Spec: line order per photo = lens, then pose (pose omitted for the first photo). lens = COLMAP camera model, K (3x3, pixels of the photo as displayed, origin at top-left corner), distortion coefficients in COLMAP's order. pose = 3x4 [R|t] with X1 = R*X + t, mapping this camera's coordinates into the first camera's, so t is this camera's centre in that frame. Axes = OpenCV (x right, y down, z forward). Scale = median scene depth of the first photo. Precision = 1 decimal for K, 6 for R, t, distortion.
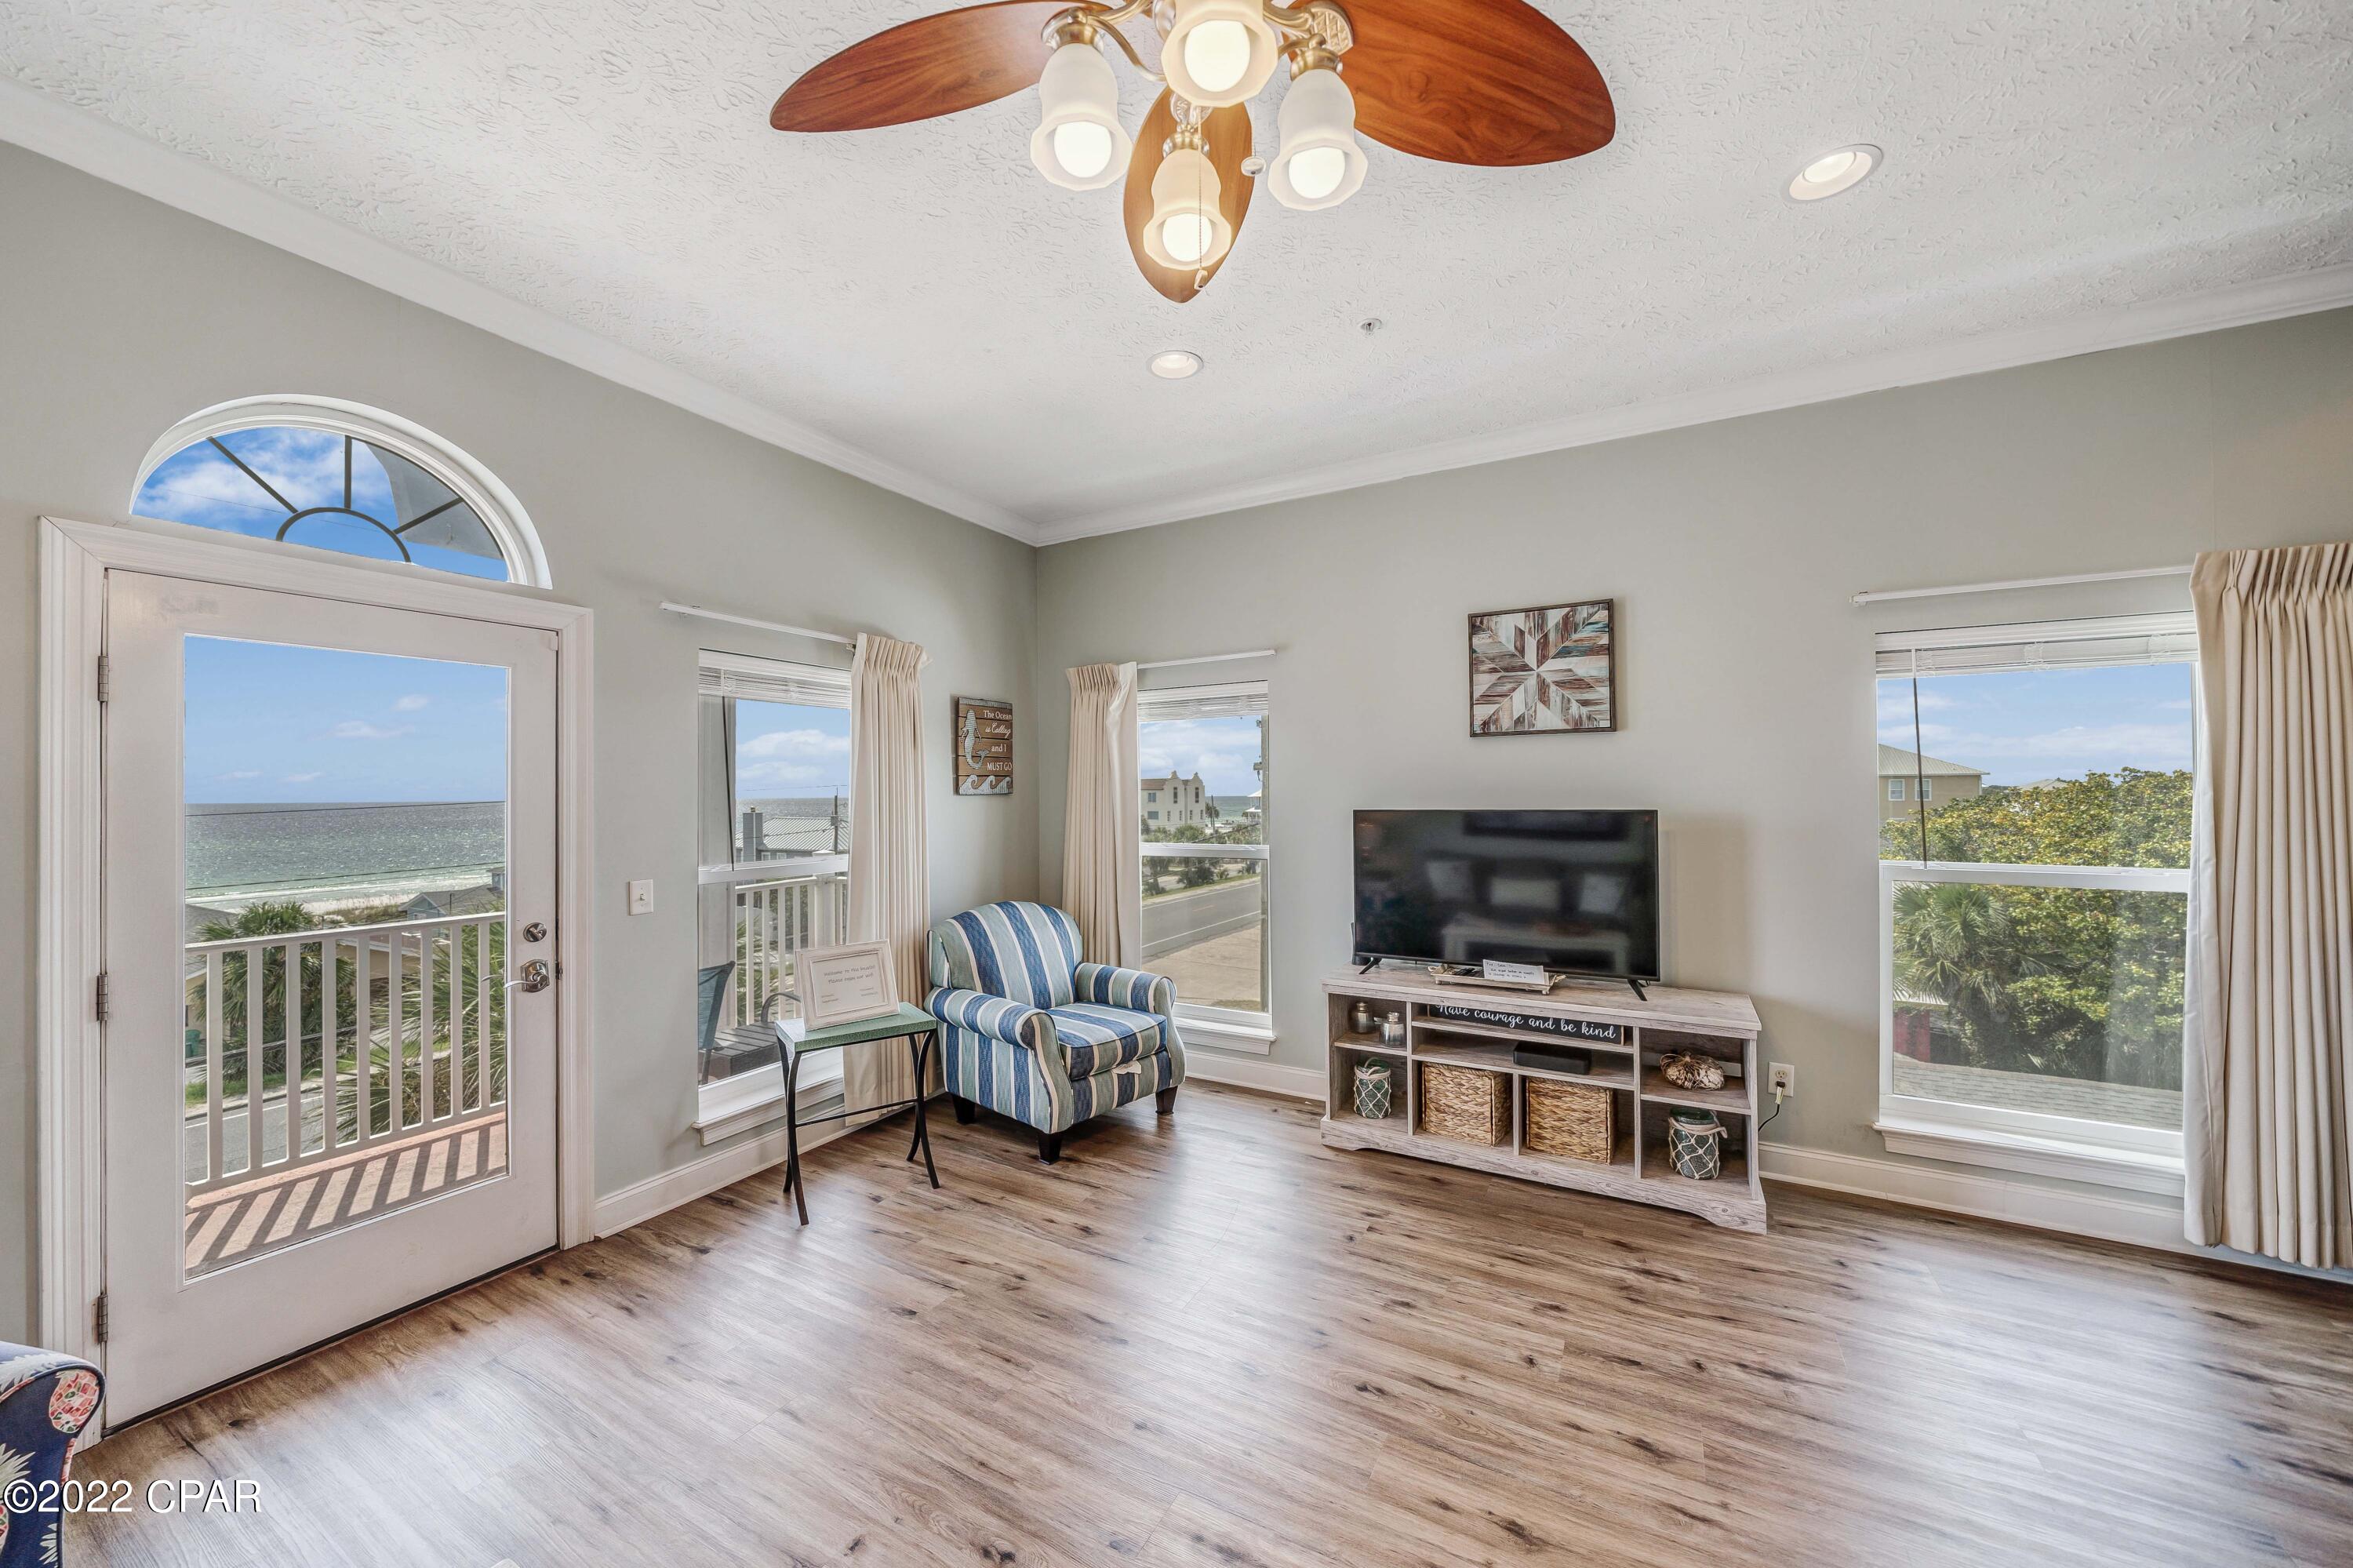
lens RADIAL K [[817.3, 0, 1176.5], [0, 817.3, 784.0], [0, 0, 1]] dist [-0.004268, -0.000088]
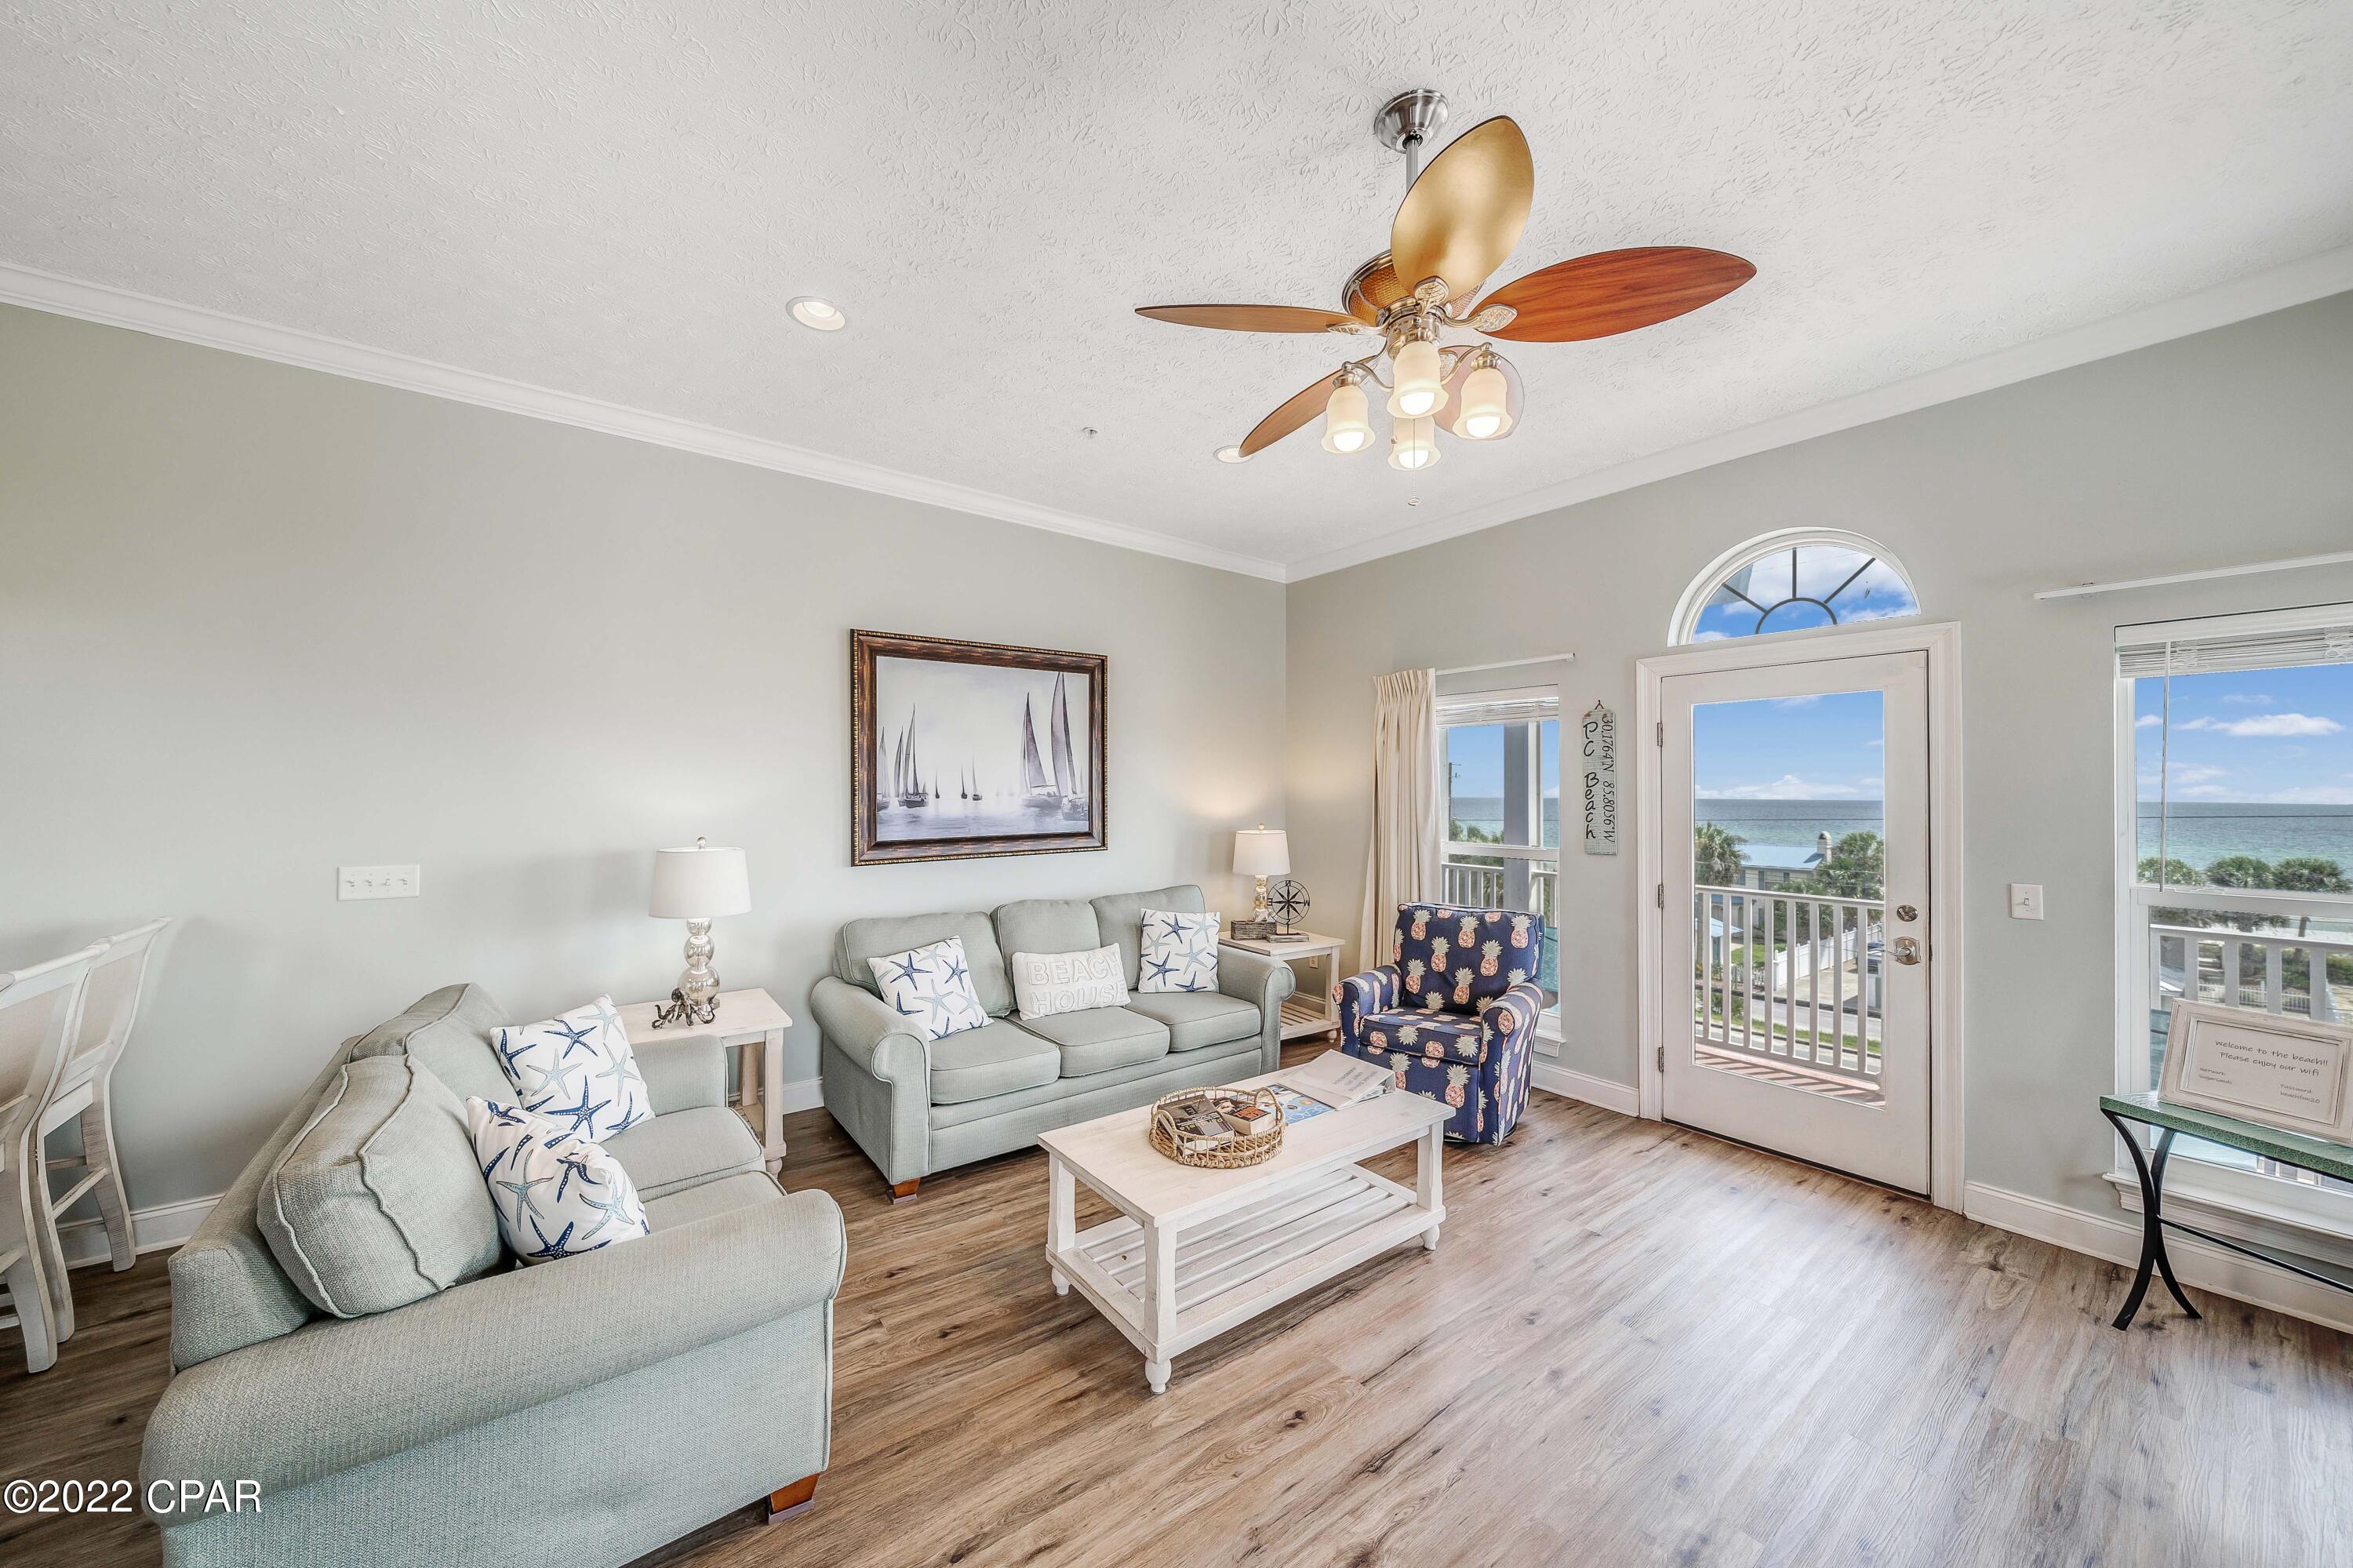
lens RADIAL K [[816.2, 0, 1162.6], [0, 816.2, 783.3], [0, 0, 1]] dist [-0.001257, 0.000080]
pose [[-0.400742, -0.009650, -0.916140, 0.573733], [0.005124, 0.999905, -0.012774, 0.004426], [0.916176, -0.009813, -0.400655, 0.400162]]
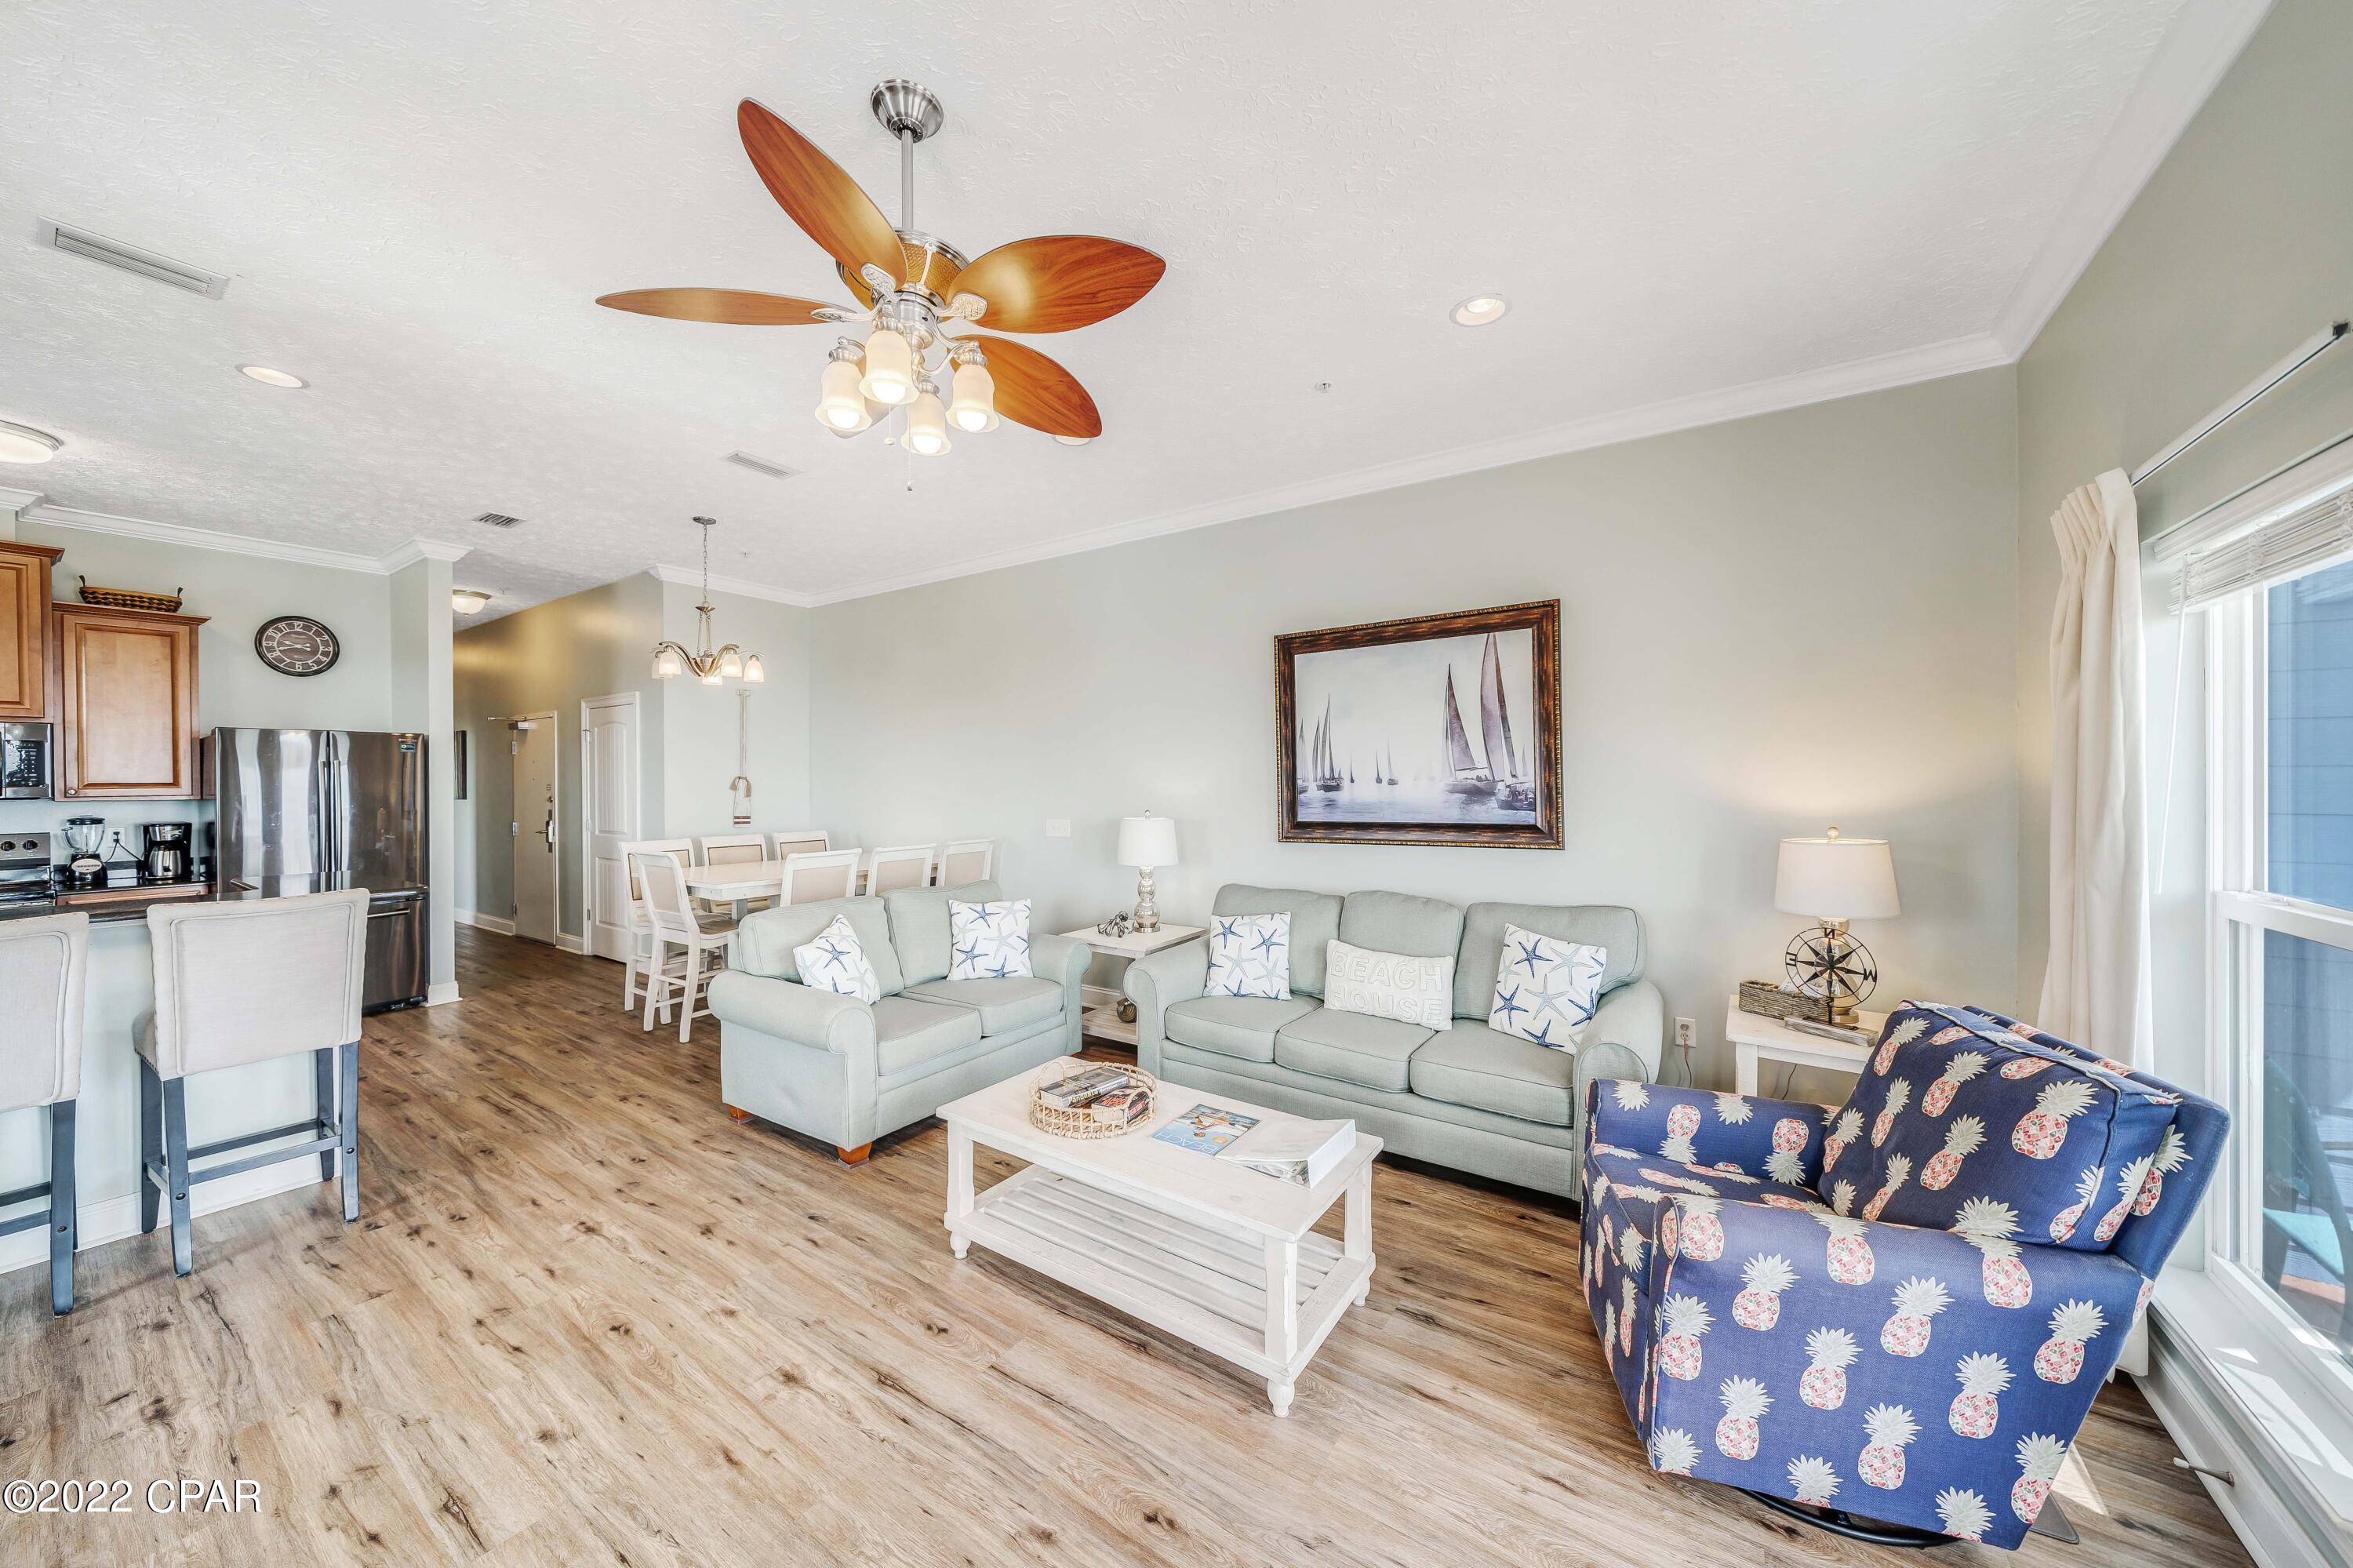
lens RADIAL K [[830.7, 0, 1162.5], [0, 830.7, 781.8], [0, 0, 1]] dist [-0.002446, 0.000034]
pose [[-0.996355, 0.004180, 0.085205, -0.269485], [0.003508, 0.999962, -0.008032, 0.017580], [-0.085235, -0.007704, -0.996331, 0.919723]]
